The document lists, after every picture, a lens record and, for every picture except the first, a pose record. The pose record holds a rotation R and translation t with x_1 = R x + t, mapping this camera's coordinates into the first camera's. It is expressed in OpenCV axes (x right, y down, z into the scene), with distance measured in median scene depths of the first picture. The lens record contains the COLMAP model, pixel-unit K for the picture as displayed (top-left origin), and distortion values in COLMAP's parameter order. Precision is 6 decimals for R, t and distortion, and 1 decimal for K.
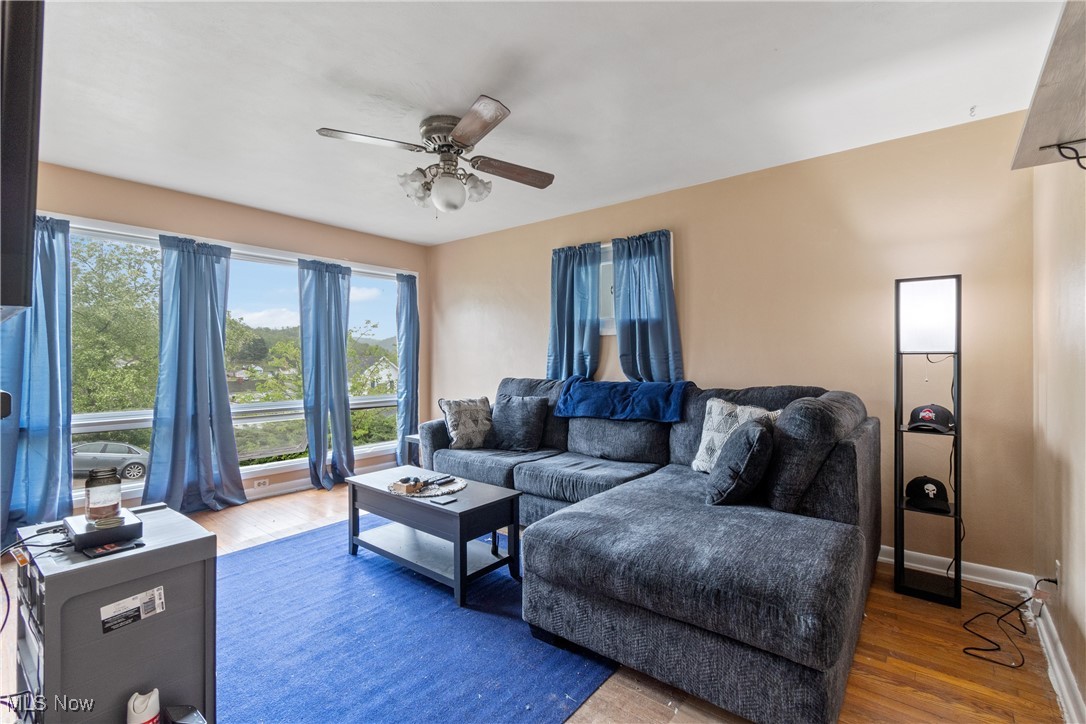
lens RADIAL K [[493.2, 0, 542.0], [0, 493.2, 356.1], [0, 0, 1]] dist [0.002567, -0.000431]
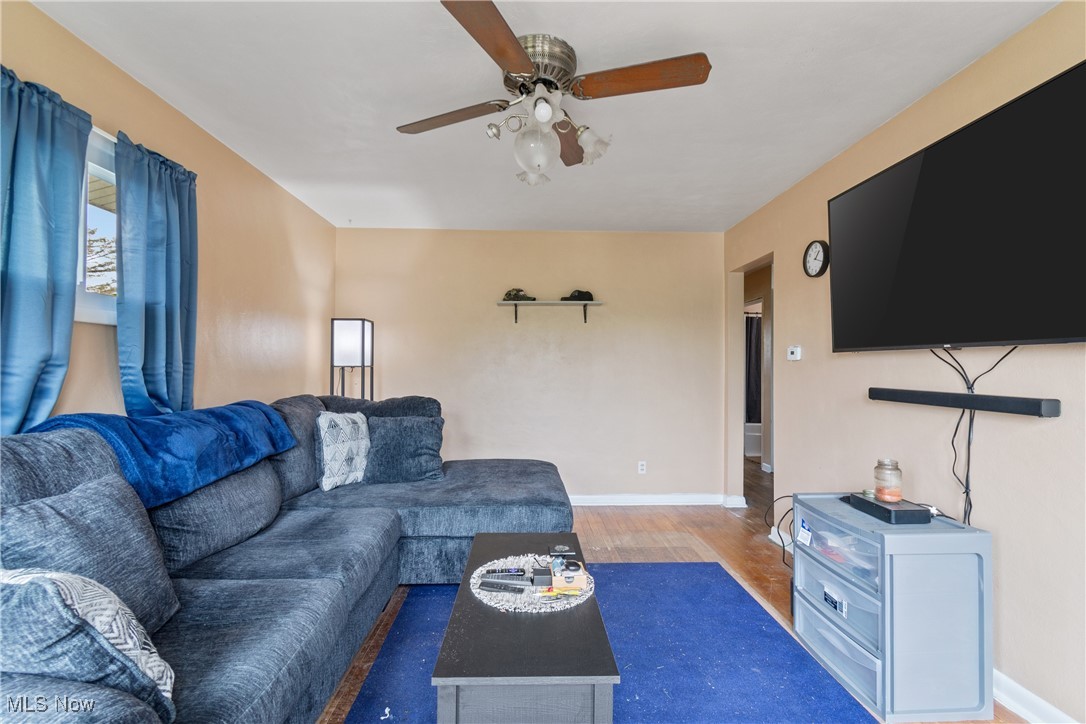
lens RADIAL K [[488.1, 0, 543.0], [0, 488.1, 362.0], [0, 0, 1]] dist [-0.002152, -0.000996]
pose [[-0.657898, 0.007114, 0.753074, -0.519494], [-0.004249, 0.999904, -0.013158, -0.000812], [-0.753095, -0.011856, -0.657805, 1.032327]]
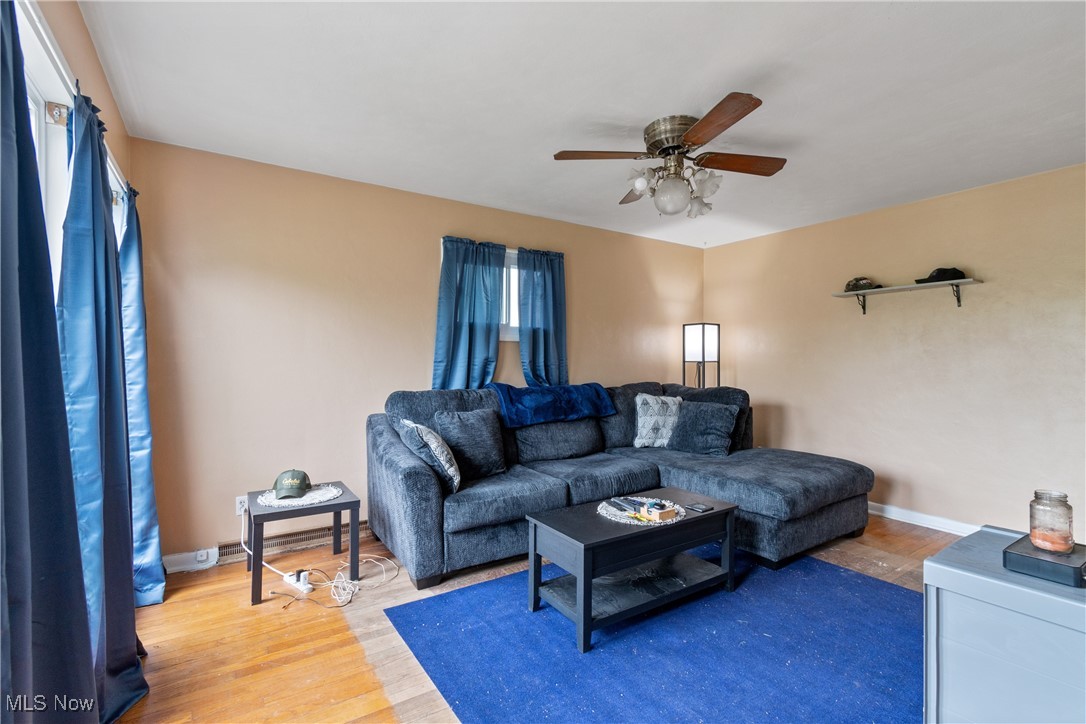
lens RADIAL K [[493.2, 0, 542.0], [0, 493.2, 356.1], [0, 0, 1]] dist [0.002567, -0.000431]
pose [[0.294877, 0.011313, 0.955468, -0.838866], [-0.004883, 0.999935, -0.010332, -0.002336], [-0.955523, -0.001619, 0.294913, 0.676354]]
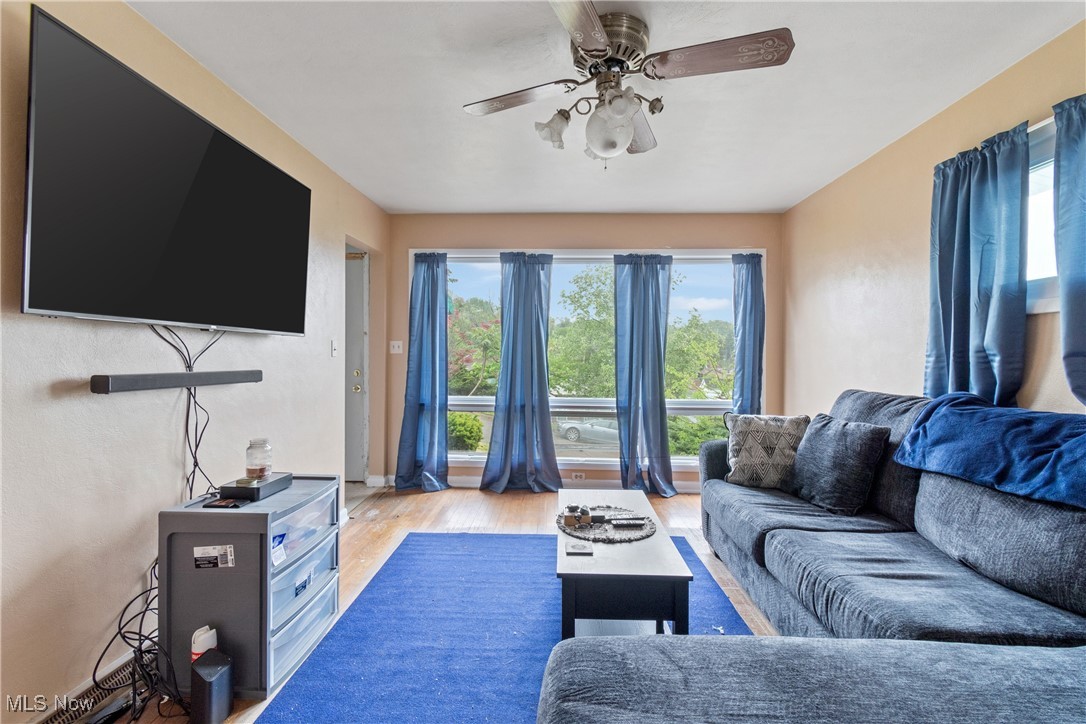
lens RADIAL K [[493.2, 0, 542.0], [0, 493.2, 356.1], [0, 0, 1]] dist [0.002567, -0.000431]
pose [[0.596077, 0.006674, -0.802899, 0.239228], [-0.006754, 0.999972, 0.003298, 0.001730], [0.802899, 0.003457, 0.596105, 0.344599]]
